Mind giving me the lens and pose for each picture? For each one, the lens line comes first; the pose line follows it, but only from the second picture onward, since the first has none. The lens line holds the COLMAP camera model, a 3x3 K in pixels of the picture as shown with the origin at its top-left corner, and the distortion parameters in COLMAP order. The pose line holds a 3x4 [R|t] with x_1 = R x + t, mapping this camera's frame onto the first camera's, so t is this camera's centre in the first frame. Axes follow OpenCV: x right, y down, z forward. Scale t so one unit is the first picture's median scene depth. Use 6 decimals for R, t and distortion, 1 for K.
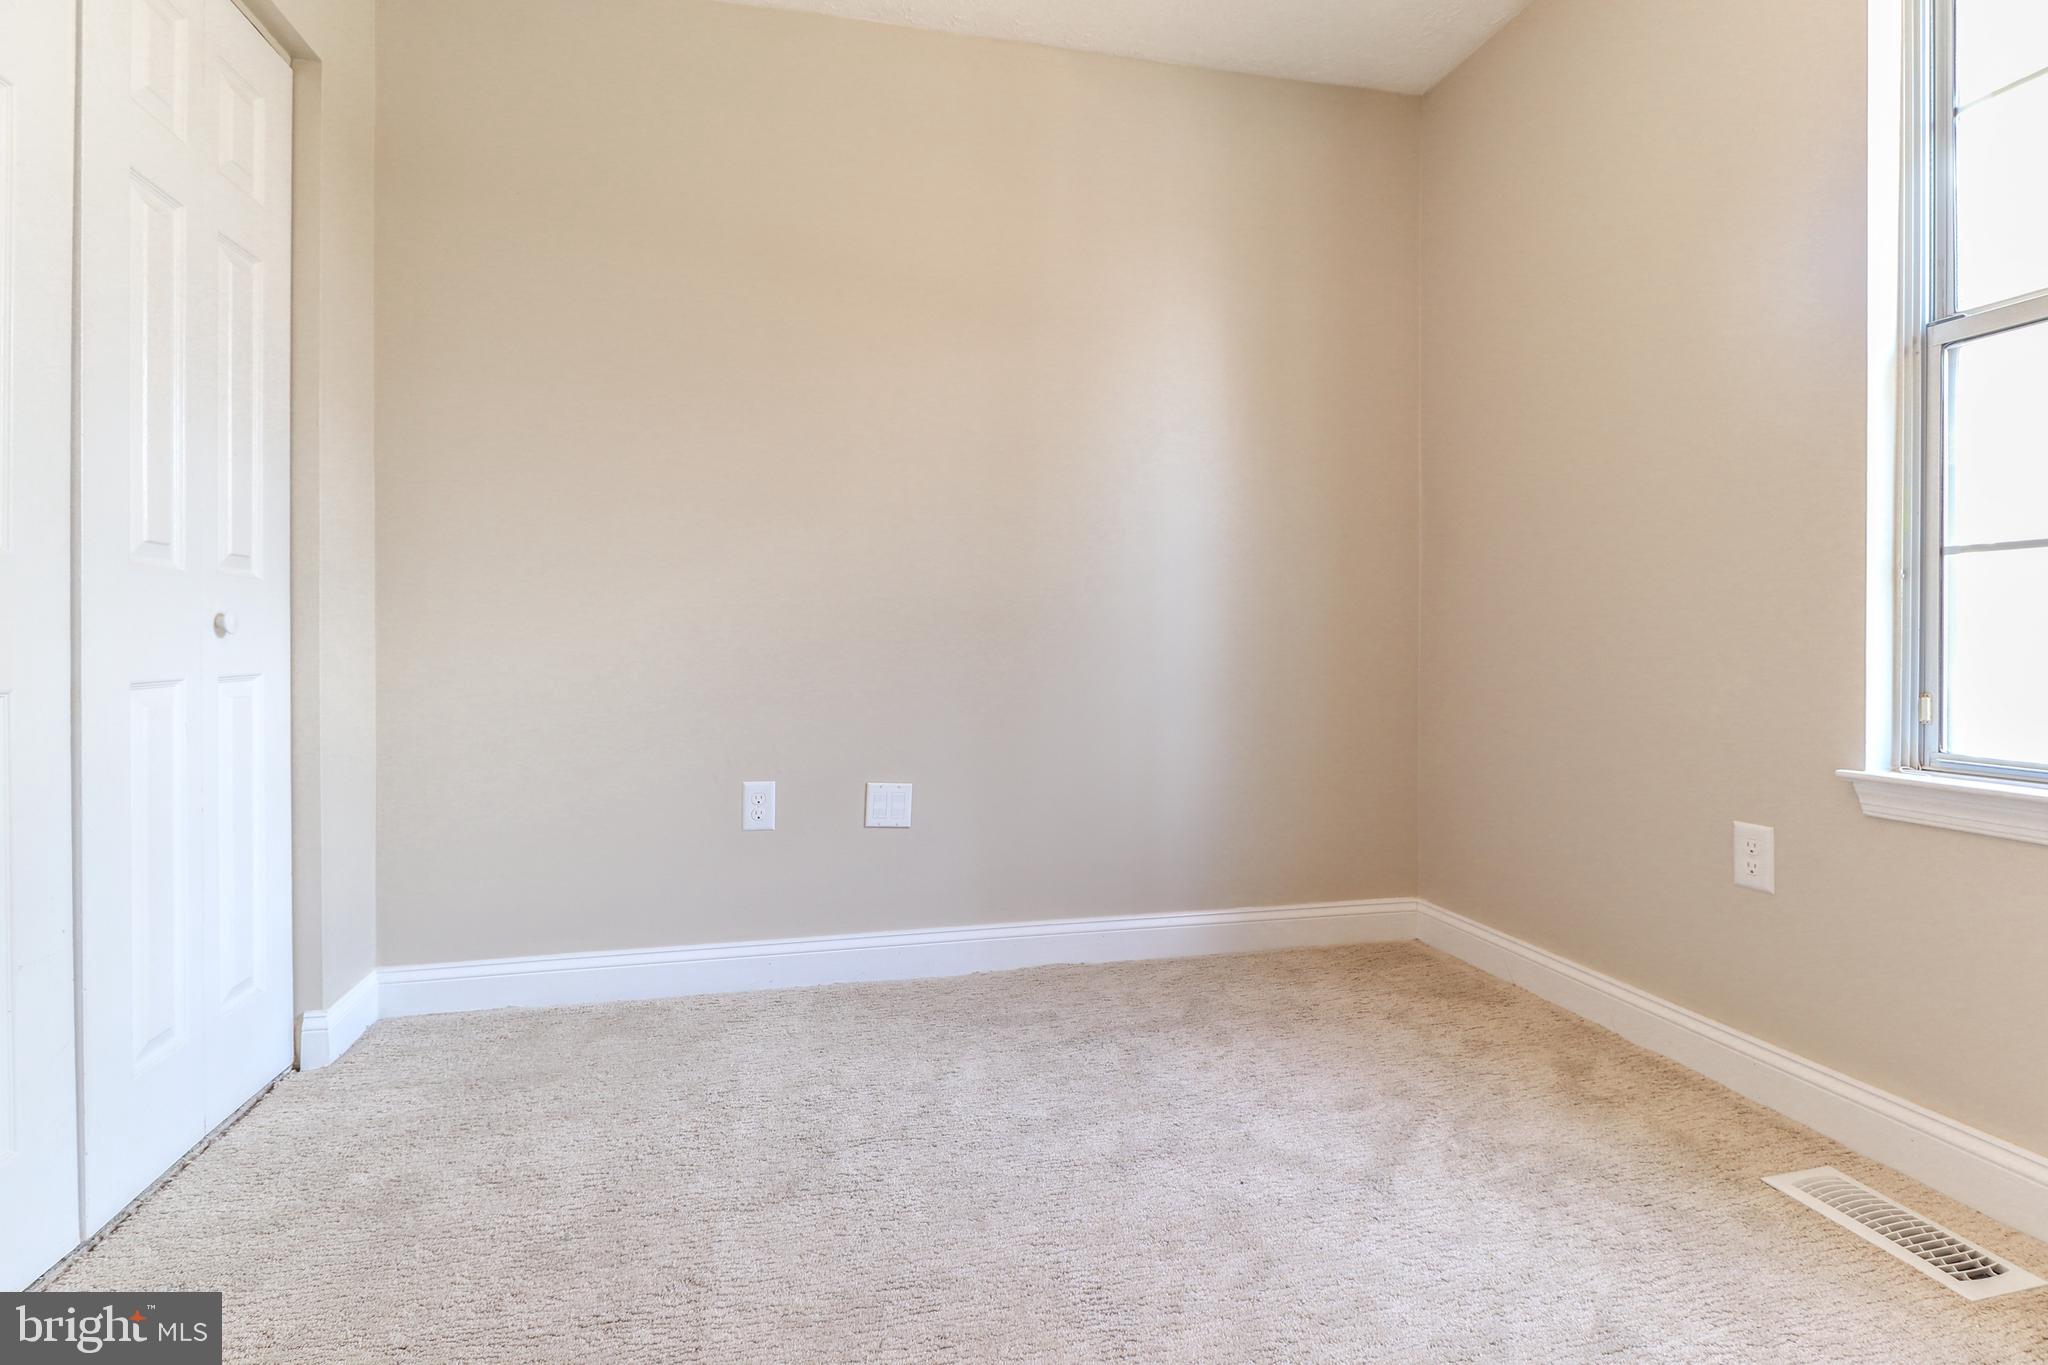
lens RADIAL K [[952.0, 0, 1017.9], [0, 952.0, 653.0], [0, 0, 1]] dist [0.021209, -0.012610]
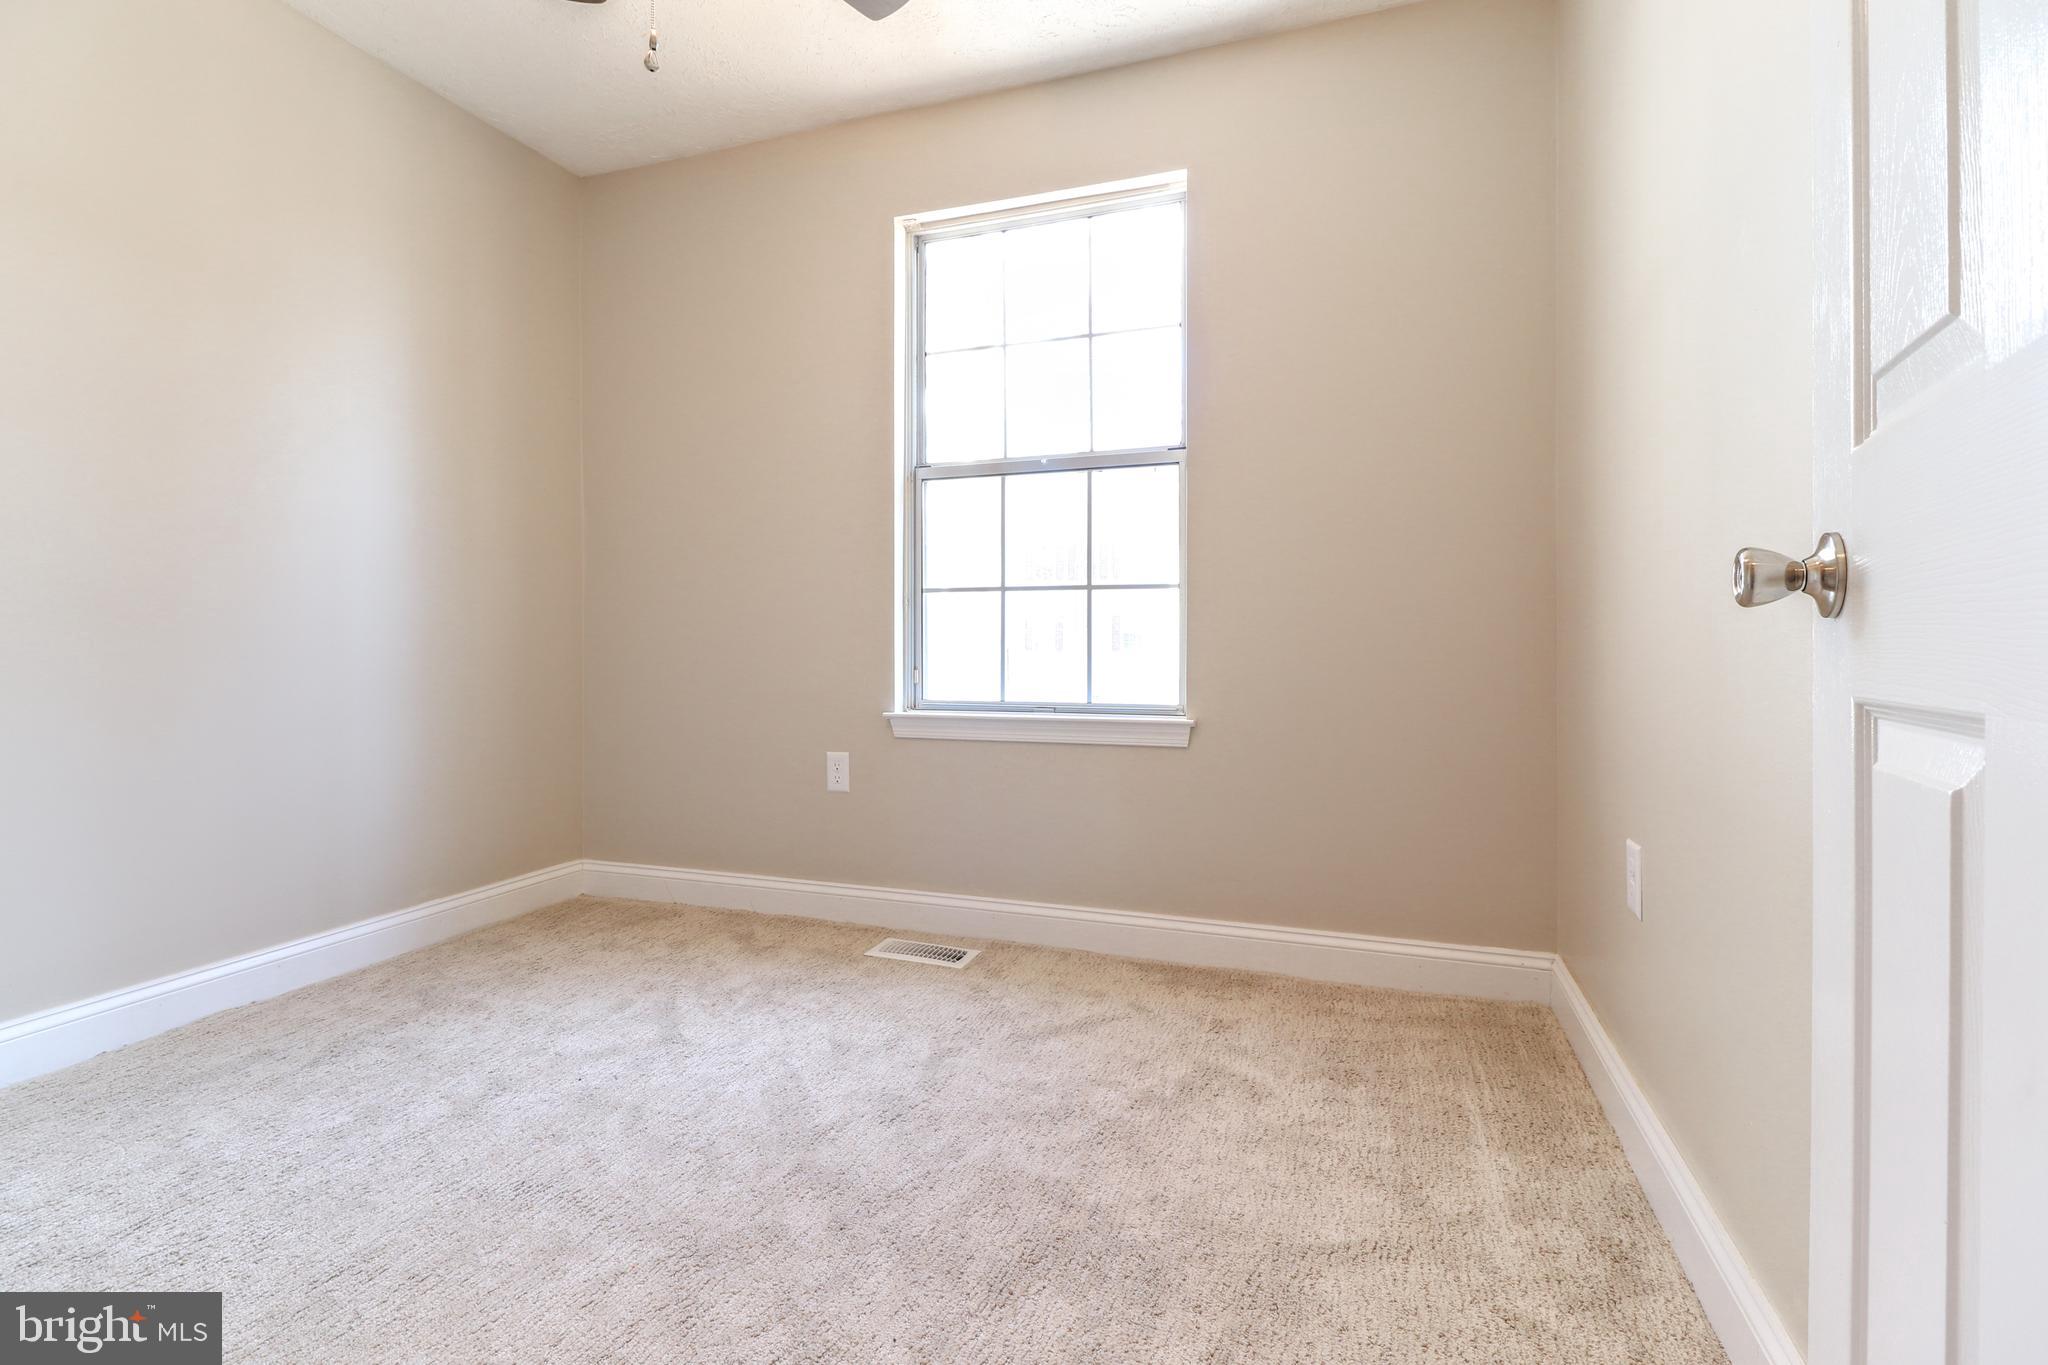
lens RADIAL K [[952.0, 0, 1017.9], [0, 952.0, 653.0], [0, 0, 1]] dist [0.021209, -0.012610]
pose [[0.532140, -0.013321, 0.846551, -0.443124], [0.013195, 0.999885, 0.007439, 0.003156], [-0.846553, 0.007212, 0.532255, -0.119687]]
